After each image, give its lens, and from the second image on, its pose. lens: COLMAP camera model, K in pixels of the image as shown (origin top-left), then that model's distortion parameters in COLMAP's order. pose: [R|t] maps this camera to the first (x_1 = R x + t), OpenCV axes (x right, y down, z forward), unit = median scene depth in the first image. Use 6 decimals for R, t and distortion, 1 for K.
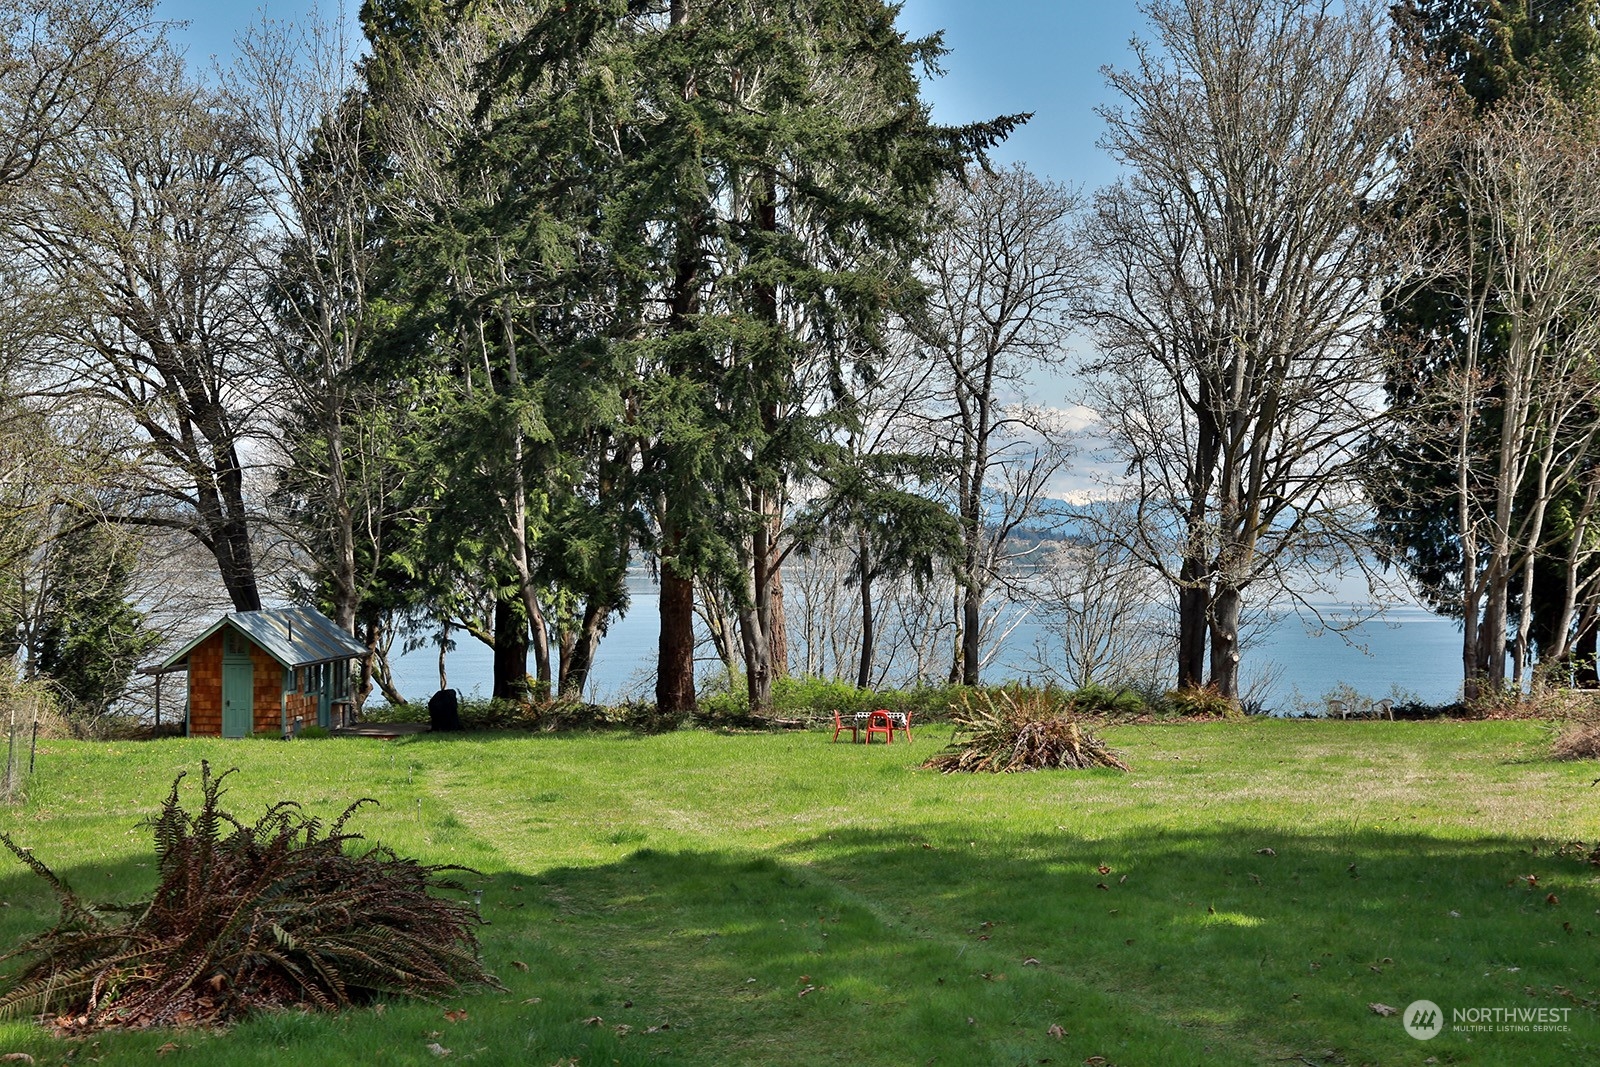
lens RADIAL K [[2187.9, 0, 802.8], [0, 2187.9, 534.6], [0, 0, 1]] dist [0.132885, 0.000000]
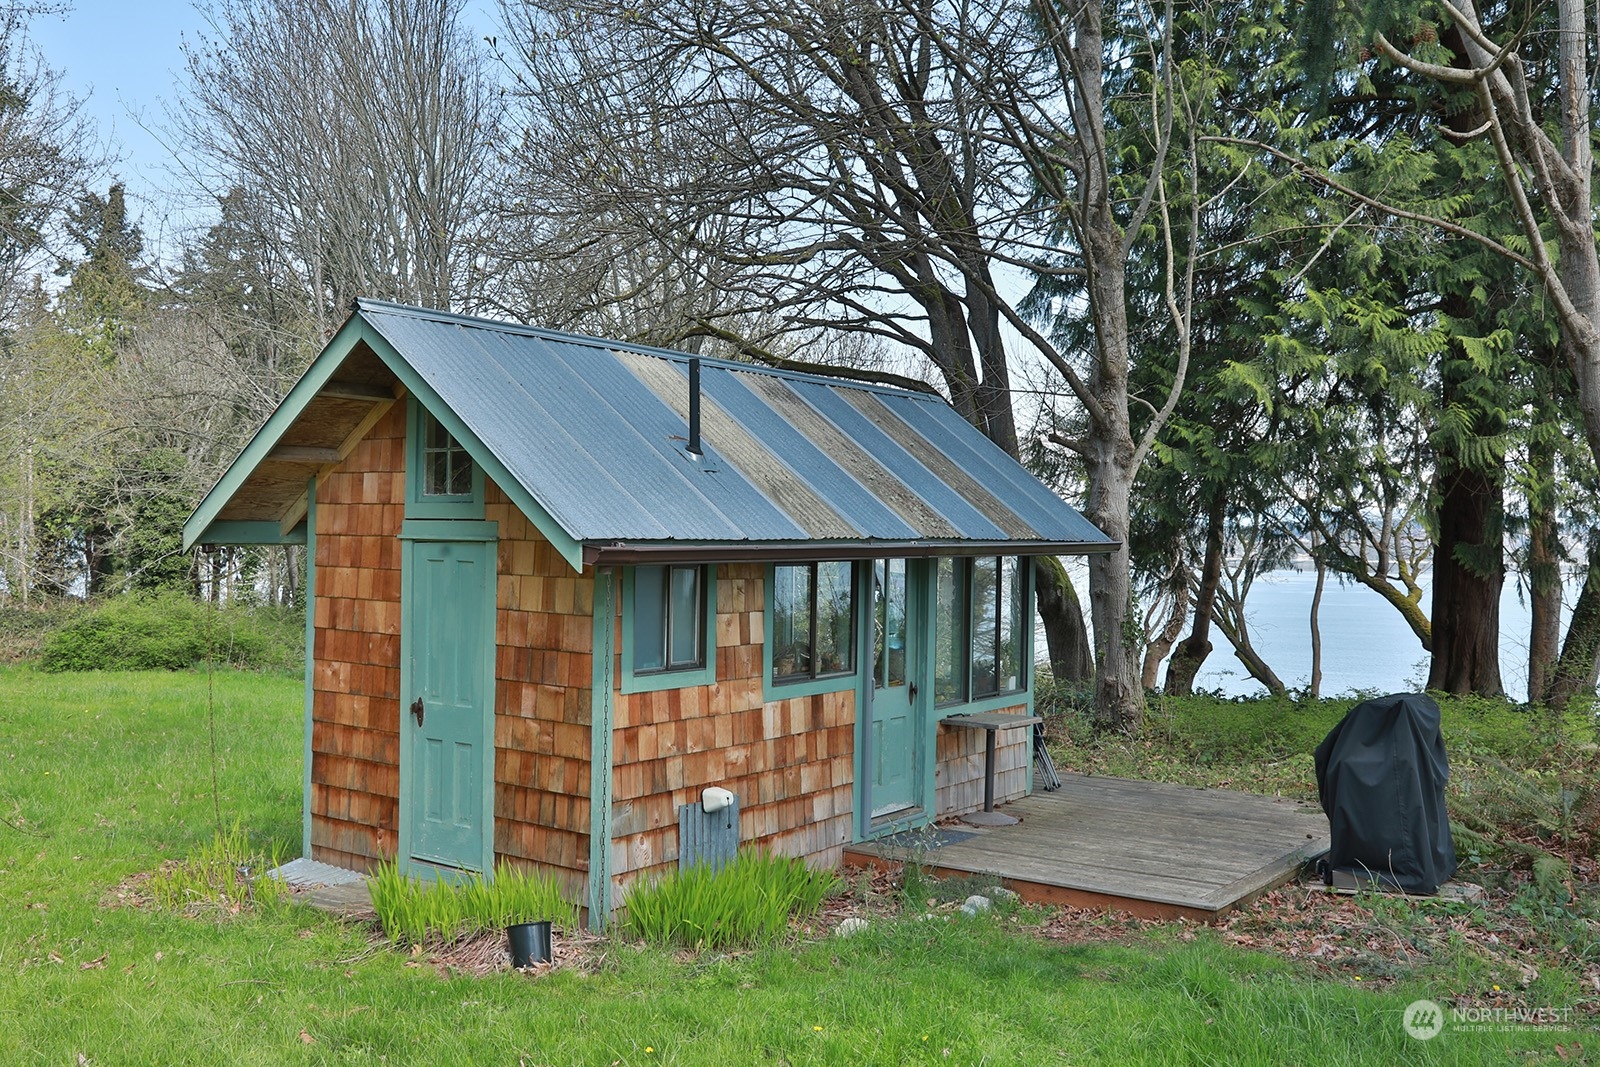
lens RADIAL K [[1342.7, 0, 802.2], [0, 1342.7, 538.2], [0, 0, 1]] dist [-0.001896, -0.001901]
pose [[0.868513, 0.011013, -0.495544, -0.142785], [-0.012234, 0.999925, 0.000780, 0.052627], [0.495515, 0.005385, 0.868583, 0.818599]]
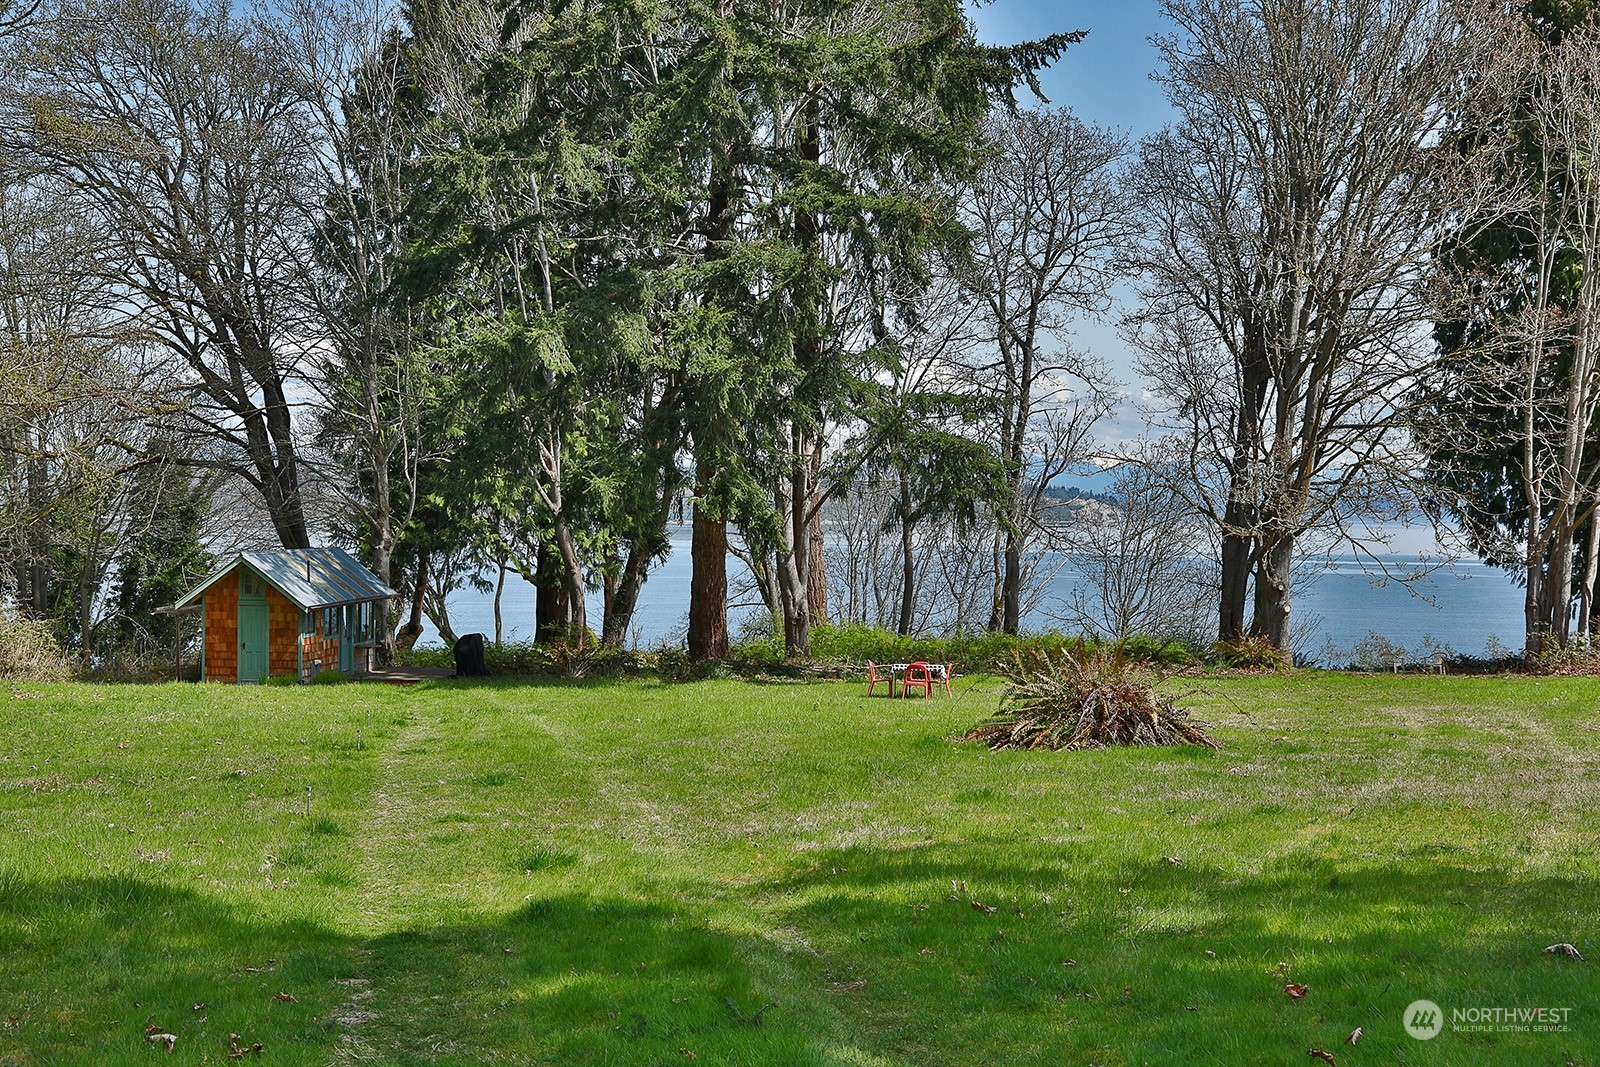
lens RADIAL K [[1957.7, 0, 796.5], [0, 1957.7, 539.4], [0, 0, 1]] dist [0.086564, 0.000000]
pose [[0.999529, 0.008344, -0.029519, 0.006138], [-0.007639, 0.999685, 0.023917, 0.006759], [0.029710, -0.023680, 0.999278, 0.133156]]
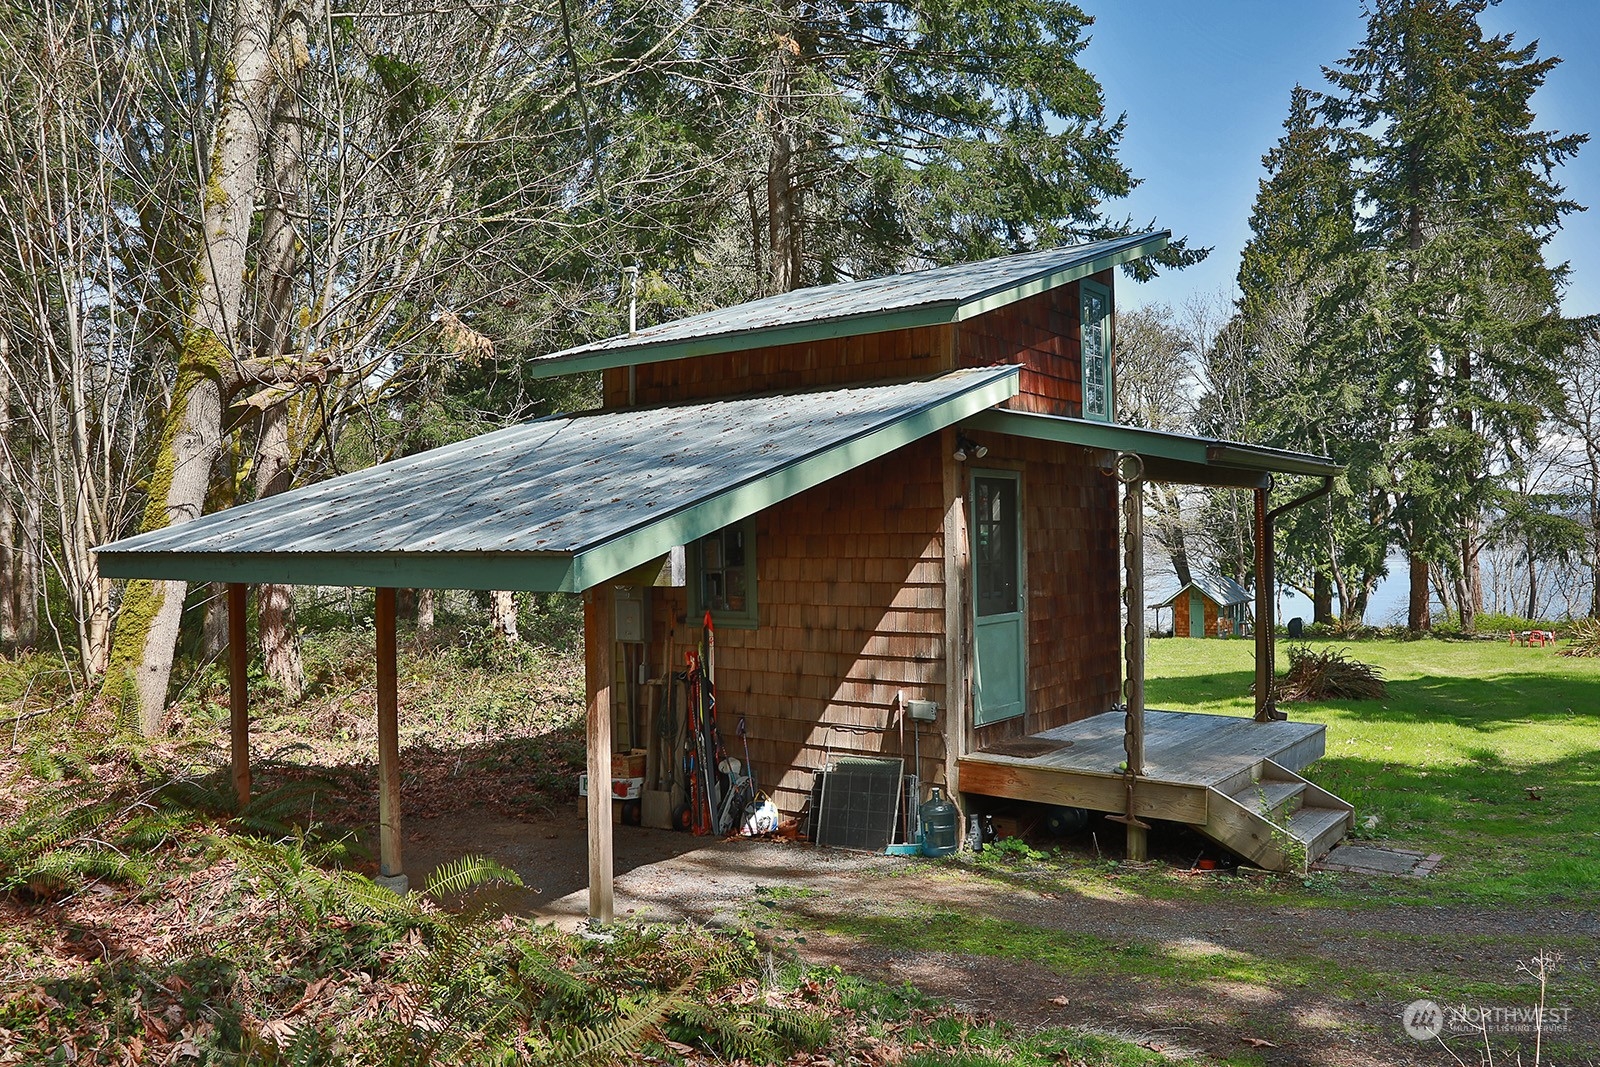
lens RADIAL K [[1274.9, 0, 803.3], [0, 1274.9, 530.6], [0, 0, 1]] dist [-0.068338, 0.040231]
pose [[0.876406, -0.018030, -0.481235, 0.000552], [0.019230, 0.999812, -0.002437, -0.014572], [0.481189, -0.007119, 0.876588, -0.226435]]
